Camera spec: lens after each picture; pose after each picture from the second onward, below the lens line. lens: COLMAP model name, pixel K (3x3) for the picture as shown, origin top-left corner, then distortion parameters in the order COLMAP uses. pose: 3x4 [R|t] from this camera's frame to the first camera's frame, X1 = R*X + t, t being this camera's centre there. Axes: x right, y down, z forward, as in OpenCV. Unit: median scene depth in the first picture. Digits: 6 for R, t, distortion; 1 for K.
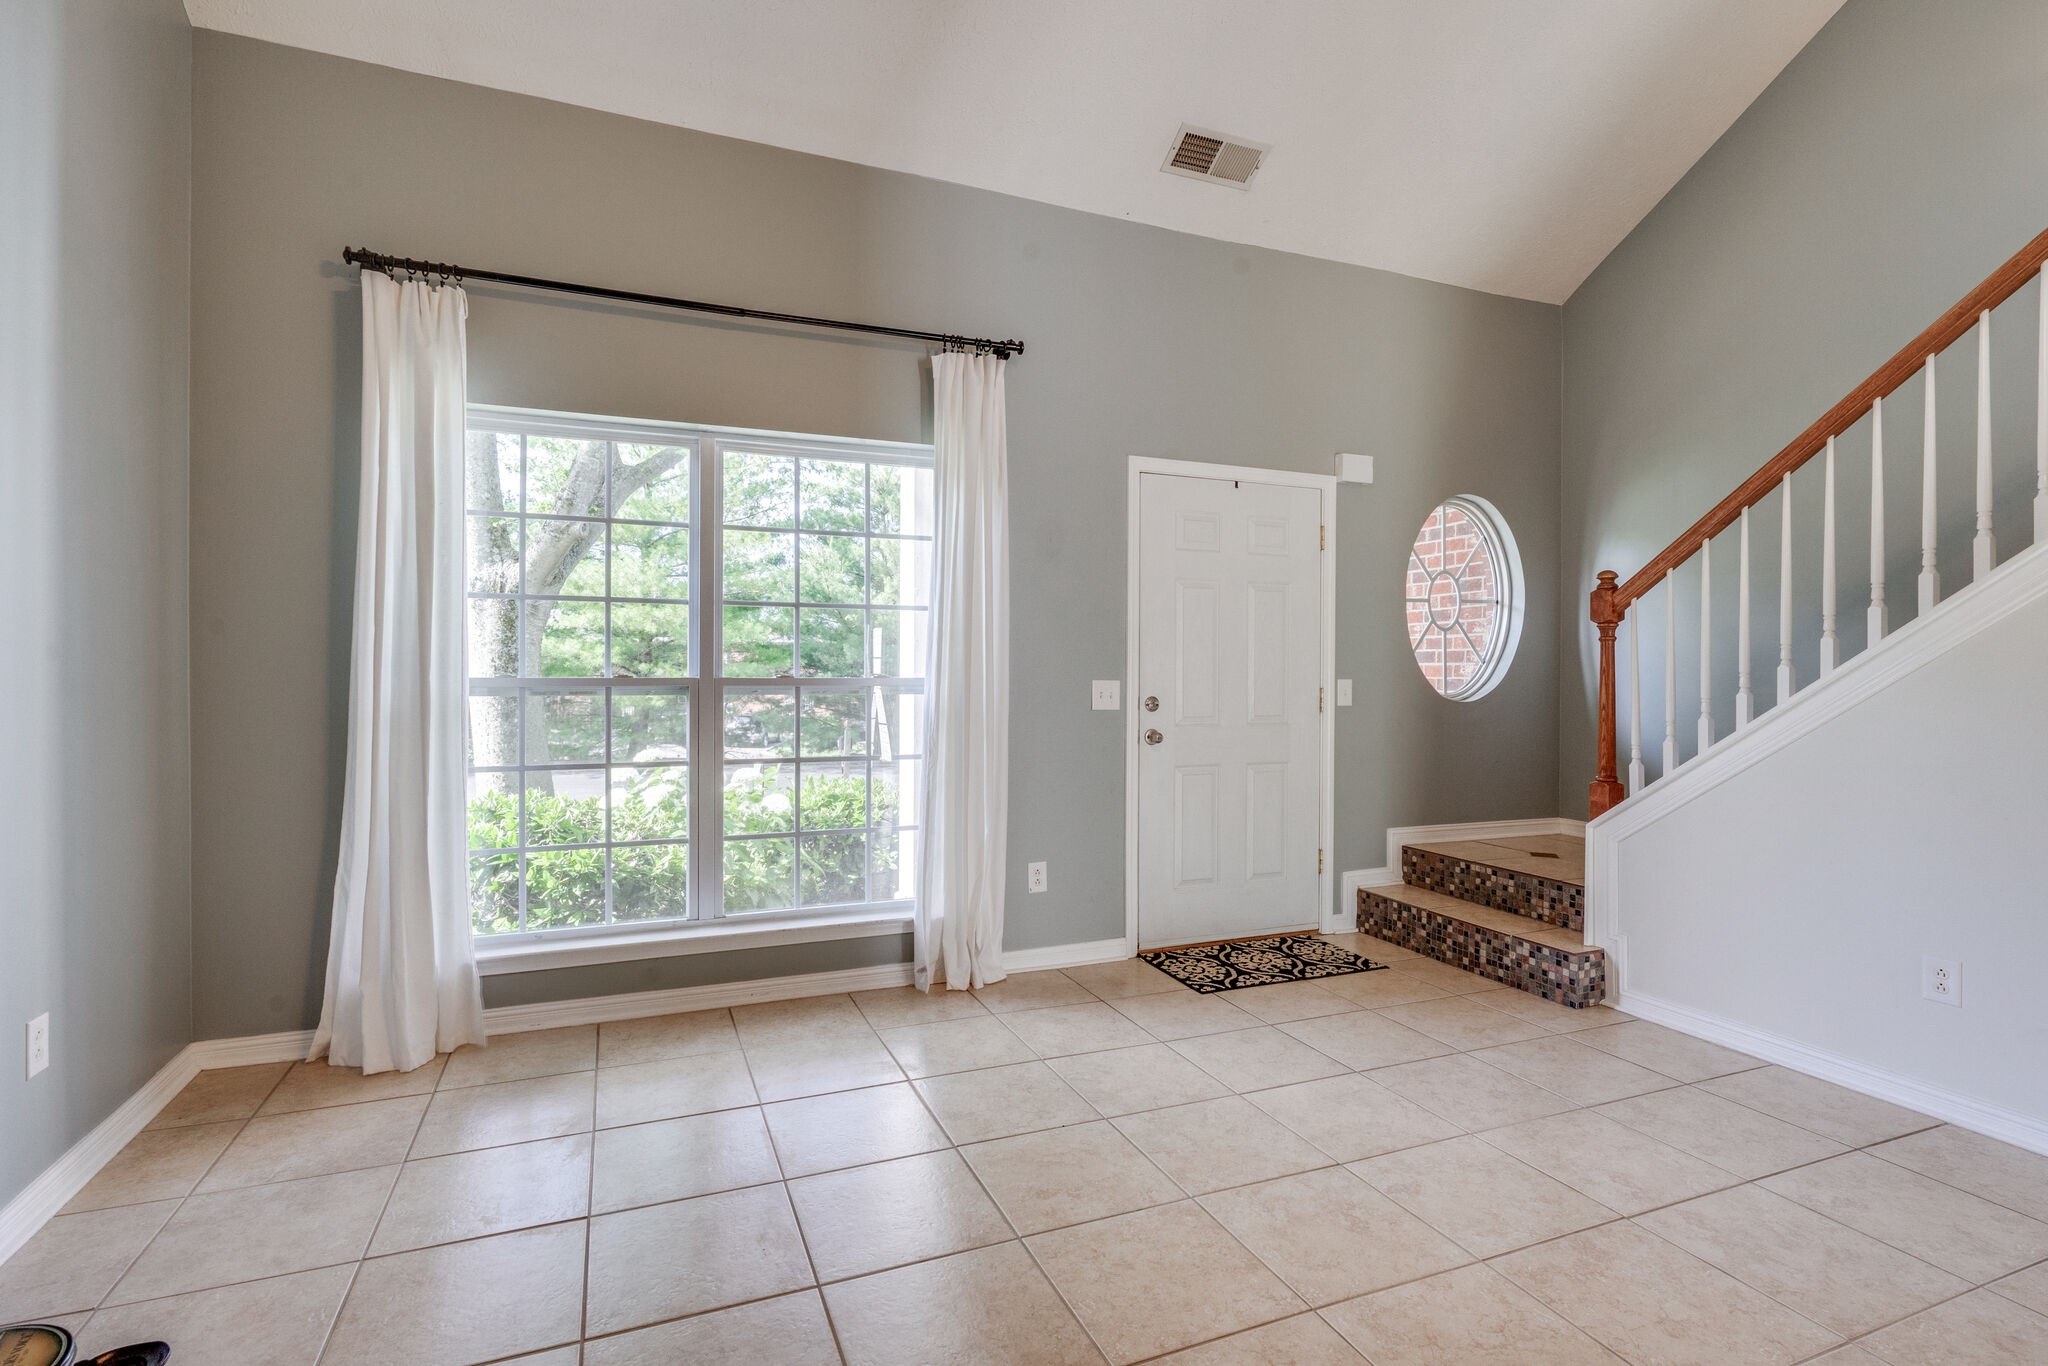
lens RADIAL K [[946.2, 0, 1023.4], [0, 946.2, 676.5], [0, 0, 1]] dist [0.000608, 0.000229]
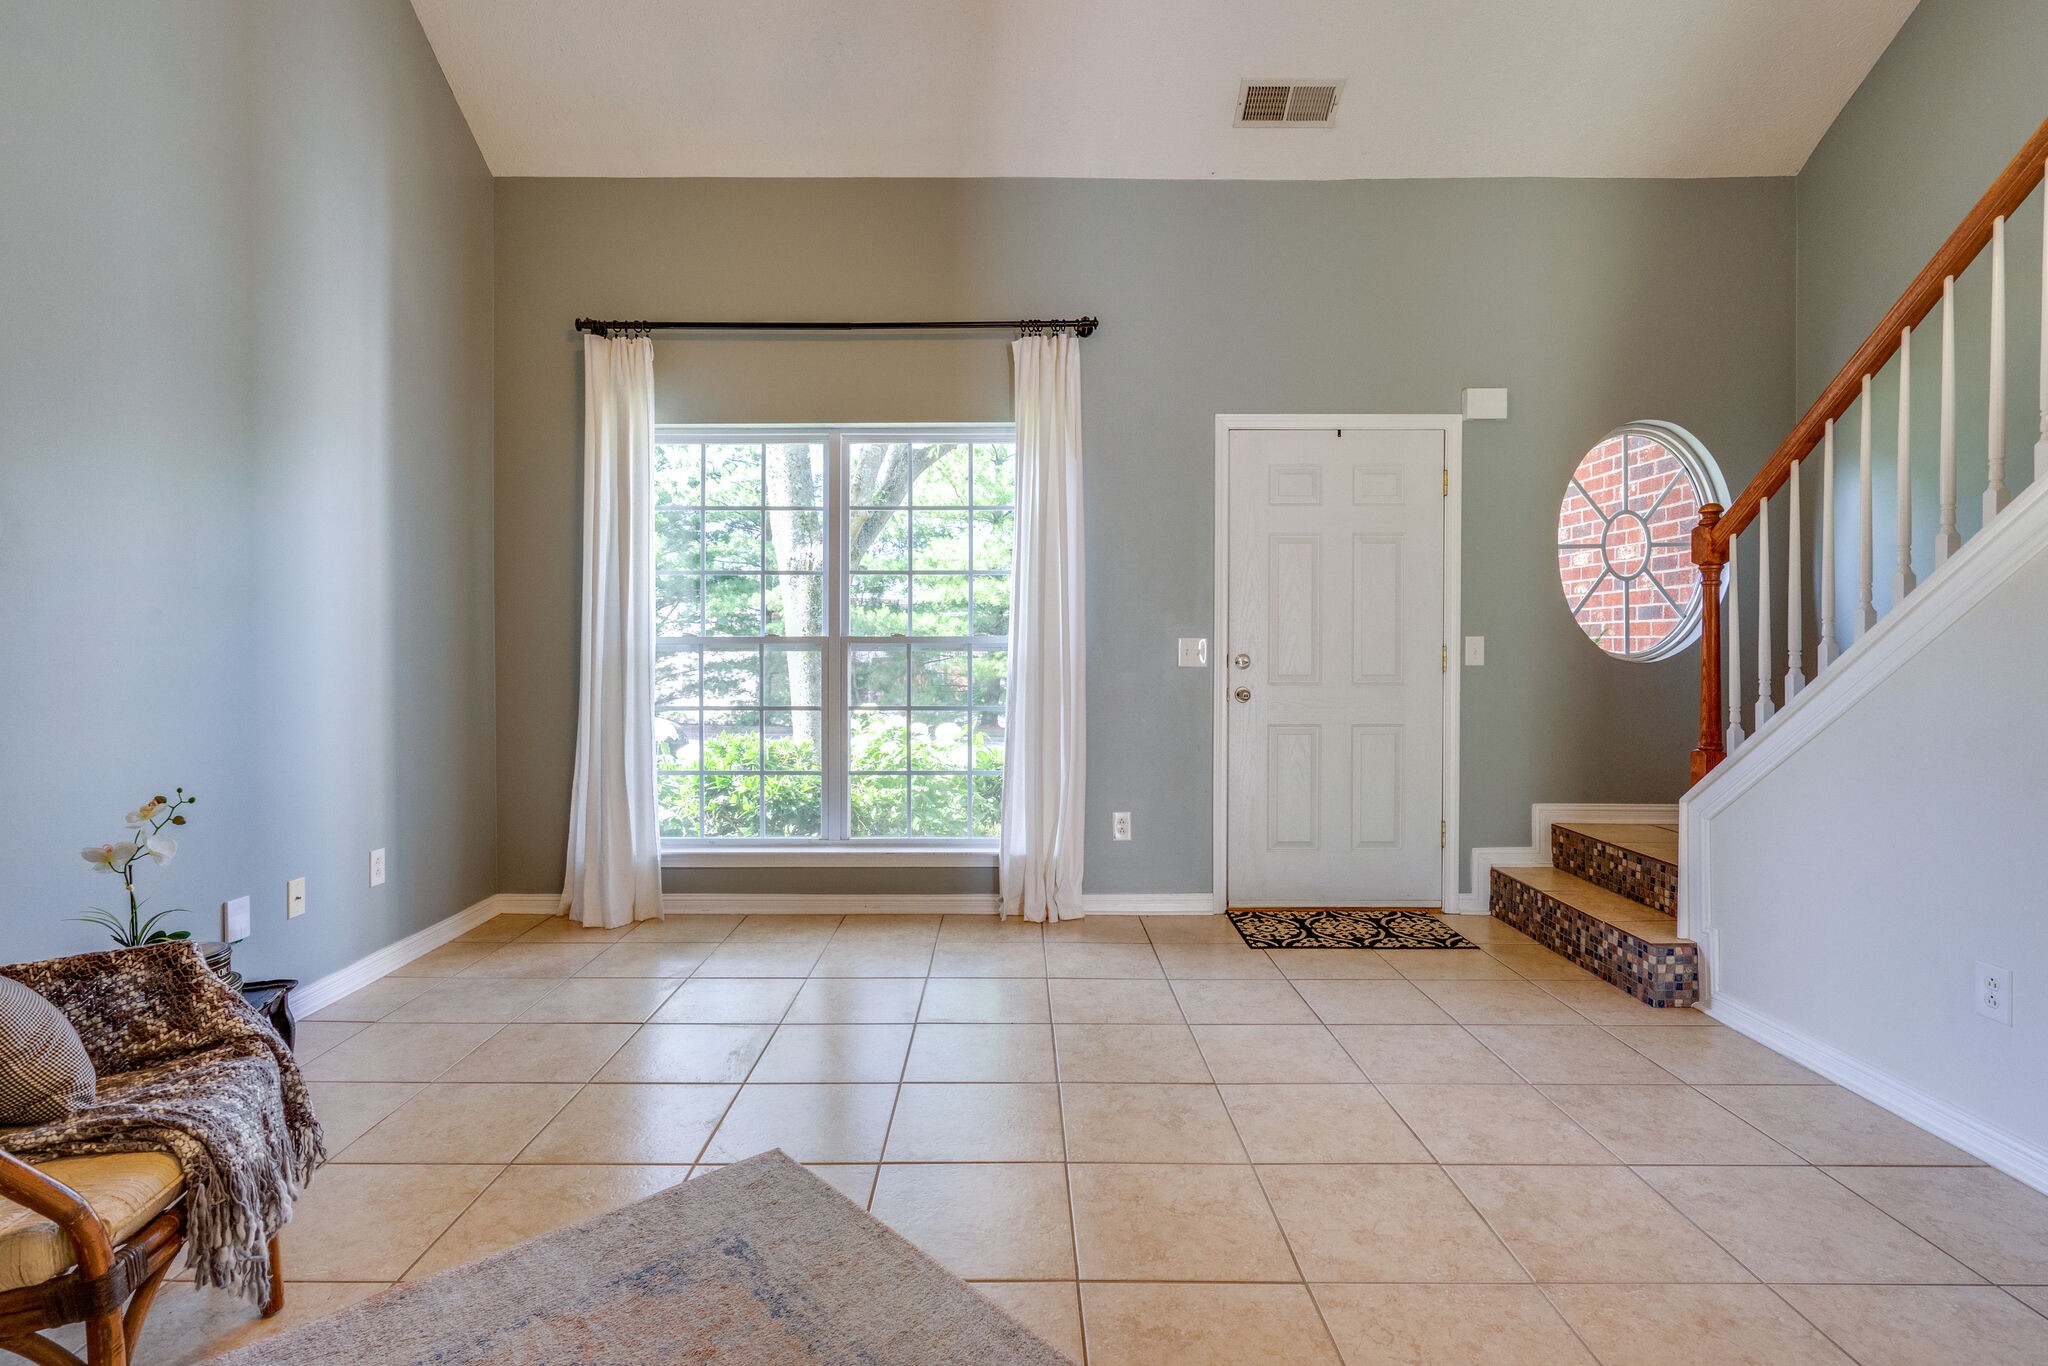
lens RADIAL K [[1021.8, 0, 1016.3], [0, 1021.8, 653.8], [0, 0, 1]] dist [0.000033, 0.000554]
pose [[0.921069, 0.000991, -0.389397, 0.366989], [0.000242, 0.999995, 0.003116, 0.019103], [0.389399, -0.002964, 0.921065, -0.089331]]
